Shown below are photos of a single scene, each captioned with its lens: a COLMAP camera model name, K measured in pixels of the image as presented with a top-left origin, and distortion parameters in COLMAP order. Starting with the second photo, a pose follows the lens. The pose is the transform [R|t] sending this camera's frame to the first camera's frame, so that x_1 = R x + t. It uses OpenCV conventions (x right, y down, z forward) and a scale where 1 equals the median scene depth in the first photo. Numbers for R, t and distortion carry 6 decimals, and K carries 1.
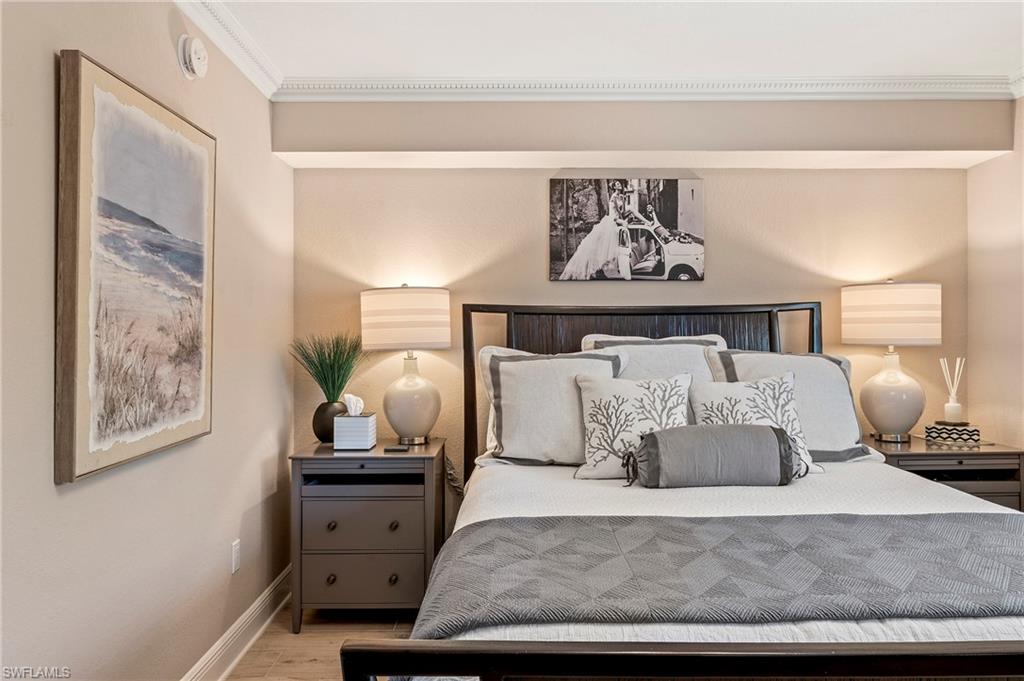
lens RADIAL K [[696.6, 0, 510.0], [0, 696.6, 331.0], [0, 0, 1]] dist [0.000396, -0.001836]
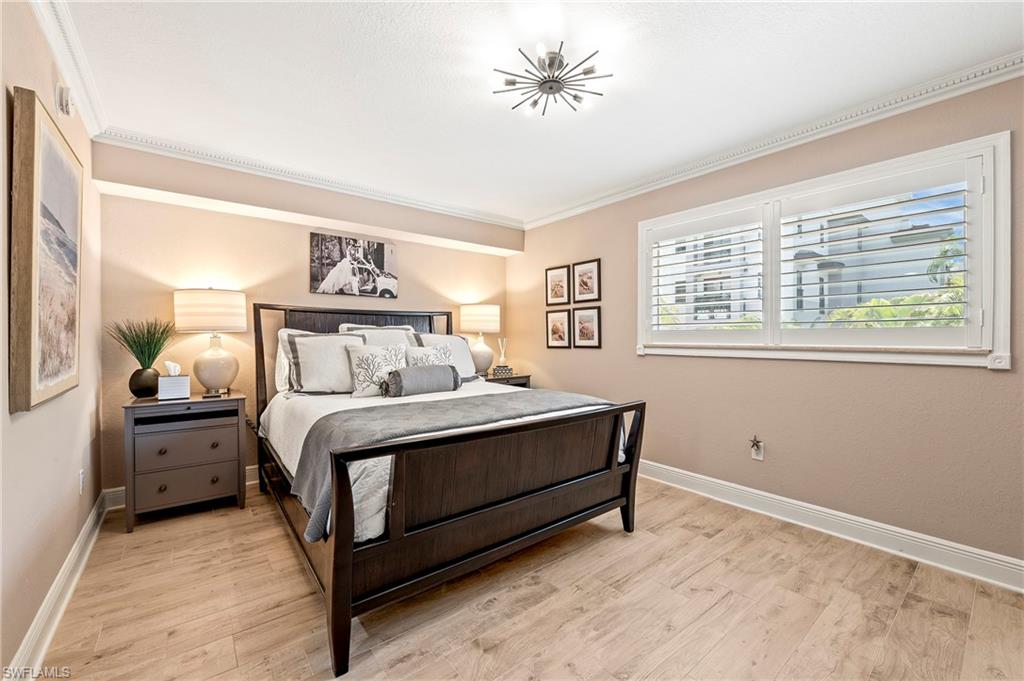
lens RADIAL K [[423.2, 0, 511.4], [0, 423.2, 341.0], [0, 0, 1]] dist [0.001824, -0.002047]
pose [[0.783125, 0.000491, 0.621865, -0.222770], [-0.006996, 0.999943, 0.008019, 0.037522], [-0.621825, -0.010630, 0.783084, -0.122323]]
